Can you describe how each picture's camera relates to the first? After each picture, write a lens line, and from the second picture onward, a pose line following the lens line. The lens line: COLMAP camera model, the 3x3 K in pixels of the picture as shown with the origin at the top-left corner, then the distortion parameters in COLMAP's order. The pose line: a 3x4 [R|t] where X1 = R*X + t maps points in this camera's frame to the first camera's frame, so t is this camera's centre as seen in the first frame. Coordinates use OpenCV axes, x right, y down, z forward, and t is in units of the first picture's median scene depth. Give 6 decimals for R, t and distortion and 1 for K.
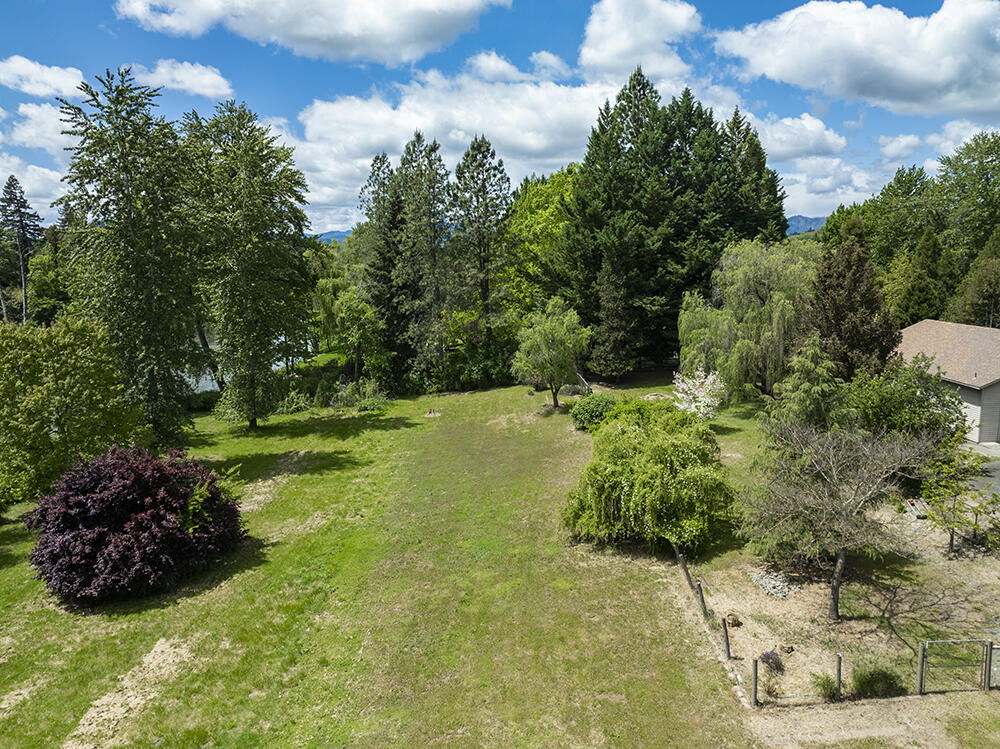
lens RADIAL K [[702.1, 0, 497.8], [0, 702.1, 374.8], [0, 0, 1]] dist [-0.042718, 0.013942]
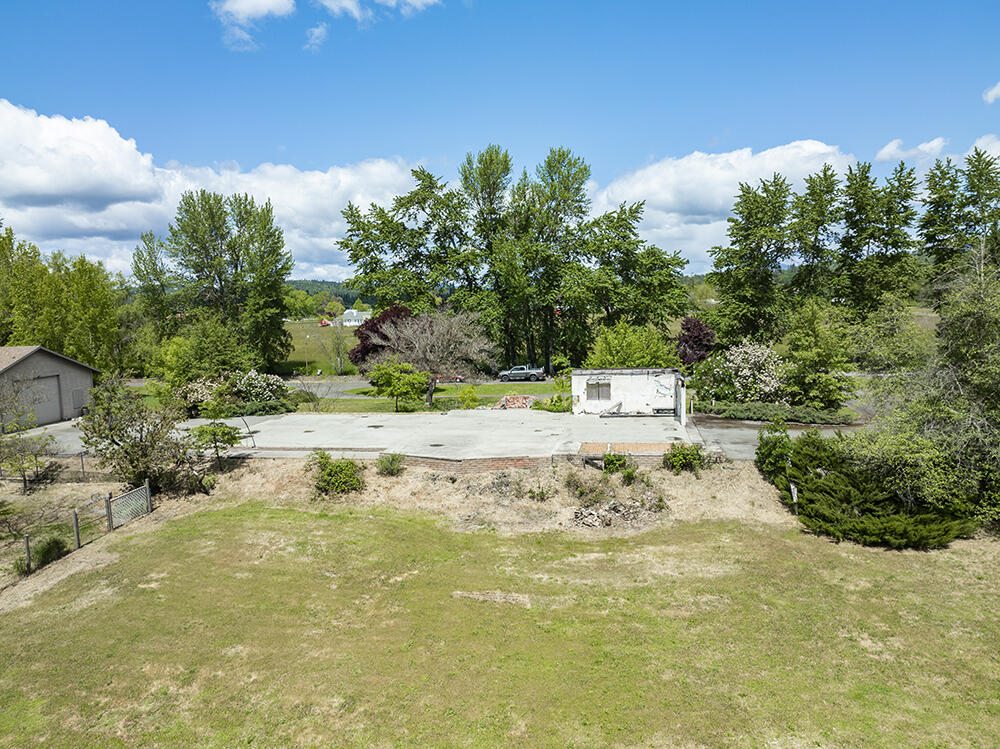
lens RADIAL K [[700.9, 0, 500.0], [0, 700.9, 374.5], [0, 0, 1]] dist [-0.034692, 0.003926]
pose [[0.173590, -0.078985, 0.981646, -0.178261], [0.175439, 0.983315, 0.048096, 0.062692], [-0.969065, 0.163870, 0.184551, -0.041210]]
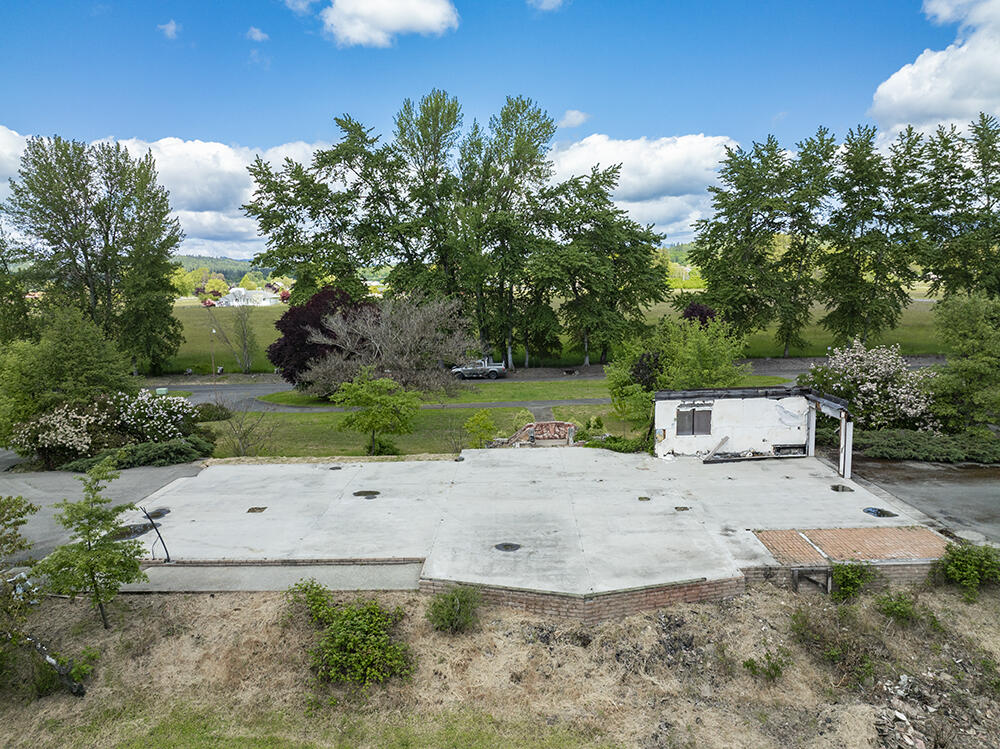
lens RADIAL K [[702.1, 0, 497.8], [0, 702.1, 374.8], [0, 0, 1]] dist [-0.042718, 0.013942]
pose [[0.019462, -0.112981, 0.993407, 0.056394], [0.178816, 0.977968, 0.107722, 0.023439], [-0.983690, 0.175541, 0.039235, 0.102695]]
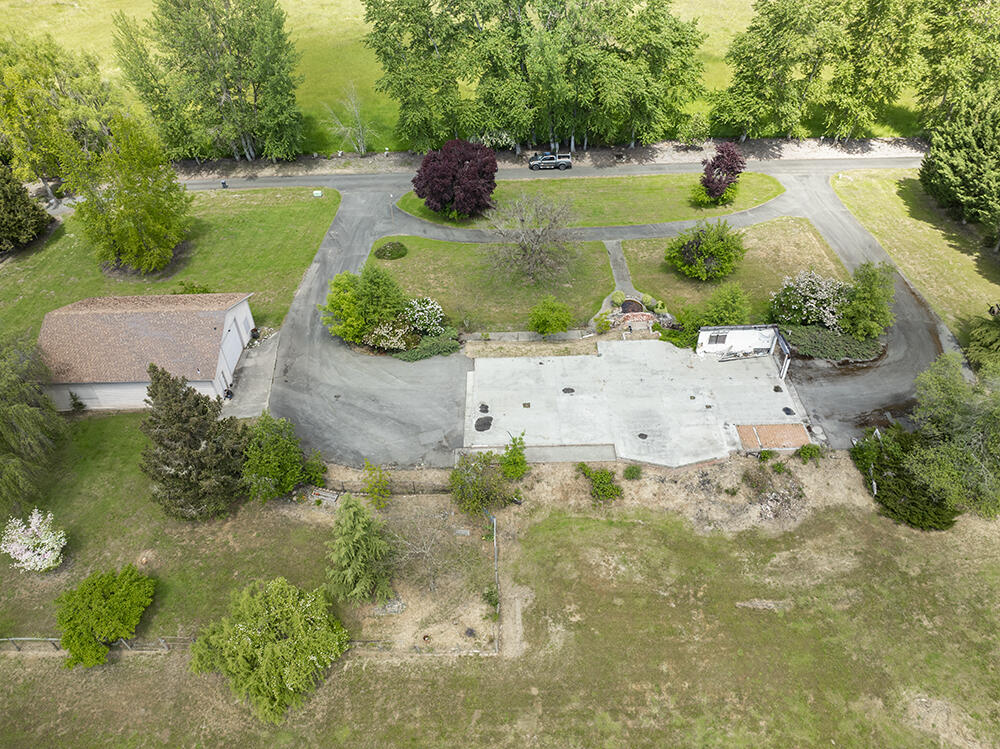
lens RADIAL K [[702.1, 0, 497.8], [0, 702.1, 374.8], [0, 0, 1]] dist [-0.042718, 0.013942]
pose [[-0.010925, -0.637326, 0.770517, -0.243176], [0.178520, 0.756940, 0.628627, -0.494036], [-0.983876, 0.144420, 0.105505, 0.199120]]
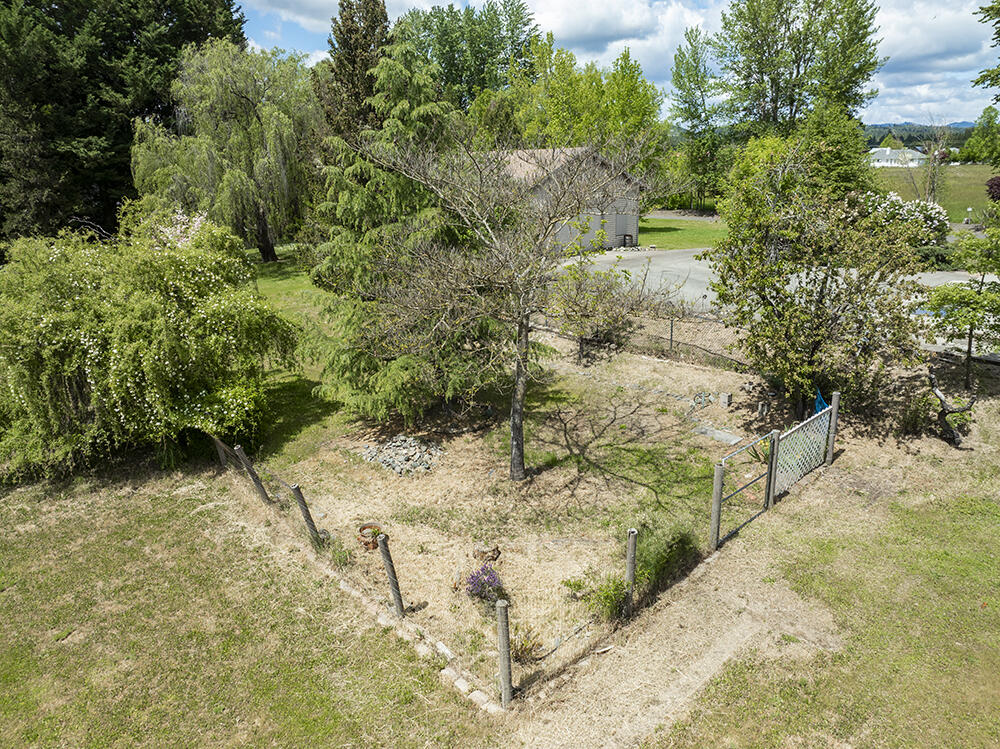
lens RADIAL K [[710.9, 0, 500.0], [0, 710.9, 374.5], [0, 0, 1]] dist [-0.067477, 0.054489]
pose [[0.740305, -0.188892, 0.645188, 0.035876], [0.110080, 0.980821, 0.160847, 0.062059], [-0.663197, -0.048053, 0.746900, 0.211282]]
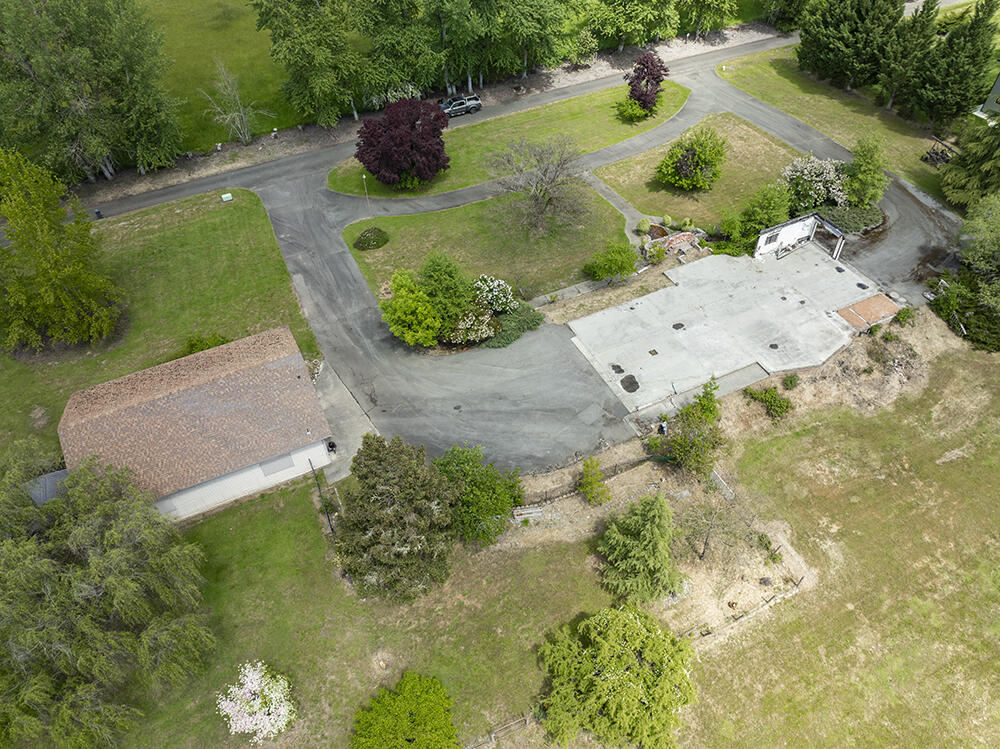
lens RADIAL K [[702.1, 0, 497.8], [0, 702.1, 374.8], [0, 0, 1]] dist [-0.042718, 0.013942]
pose [[-0.440243, -0.622133, 0.647408, -0.069587], [0.170505, 0.649995, 0.740564, -0.554513], [-0.881541, 0.436414, -0.180079, 0.609663]]
